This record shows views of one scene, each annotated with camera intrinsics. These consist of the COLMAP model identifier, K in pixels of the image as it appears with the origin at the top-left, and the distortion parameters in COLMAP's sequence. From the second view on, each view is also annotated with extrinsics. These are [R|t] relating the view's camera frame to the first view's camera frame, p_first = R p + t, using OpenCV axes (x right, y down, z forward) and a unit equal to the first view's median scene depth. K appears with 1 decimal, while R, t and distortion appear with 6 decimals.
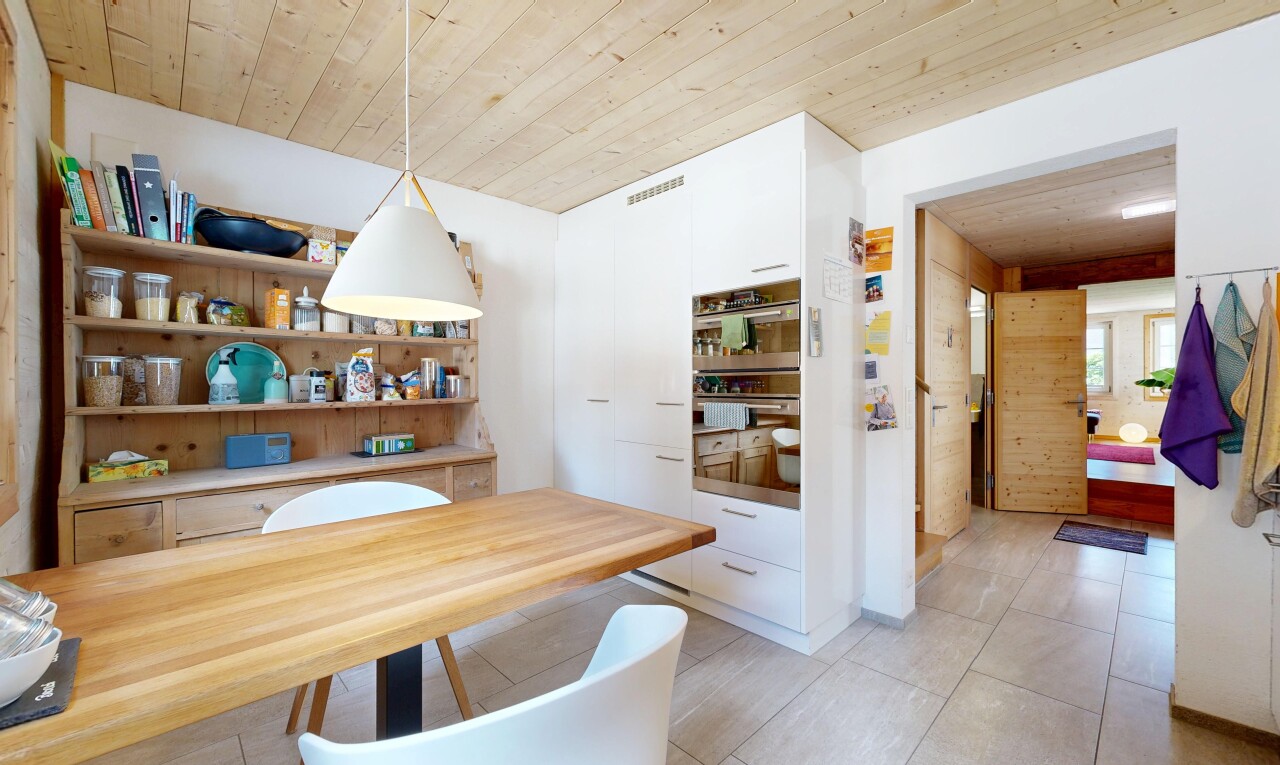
lens RADIAL K [[500.5, 0, 640.8], [0, 500.5, 385.6], [0, 0, 1]] dist [0.000514, -0.000057]
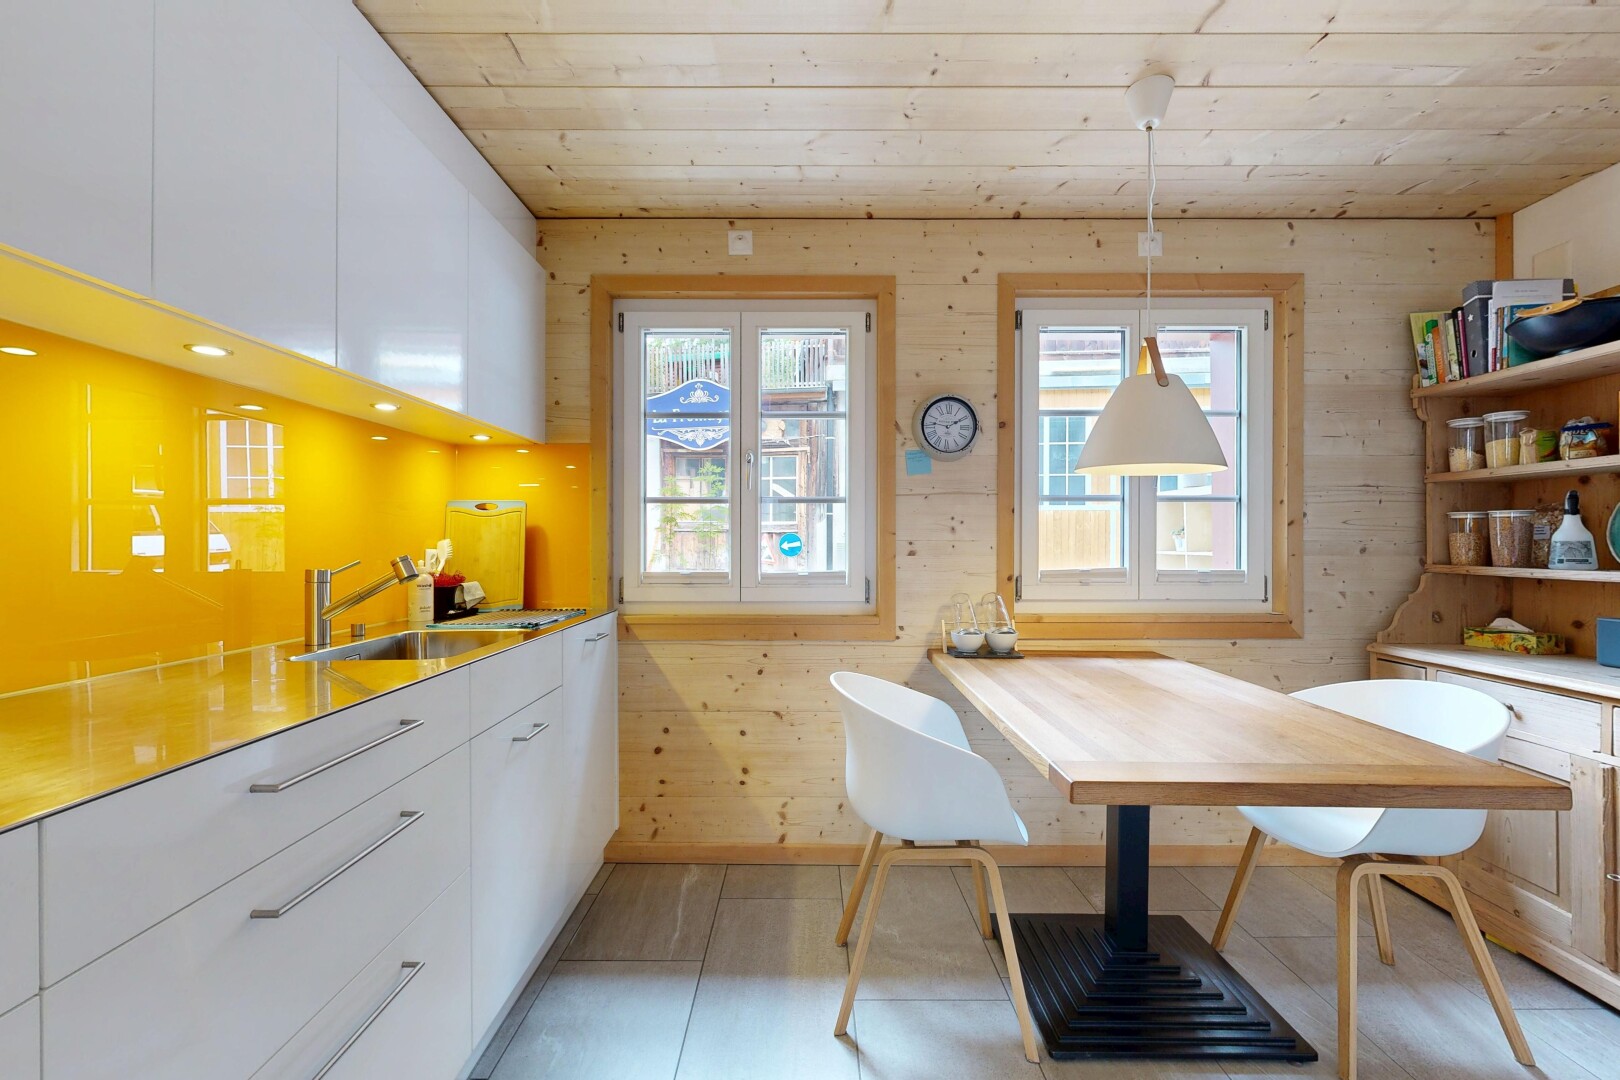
lens RADIAL K [[705.4, 0, 810.3], [0, 705.4, 544.4], [0, 0, 1]] dist [0.000062, 0.000207]
pose [[-0.698818, 0.001617, -0.715298, 0.699401], [-0.005028, 0.999962, 0.007172, -0.001047], [0.715282, 0.008609, -0.698783, 0.991404]]
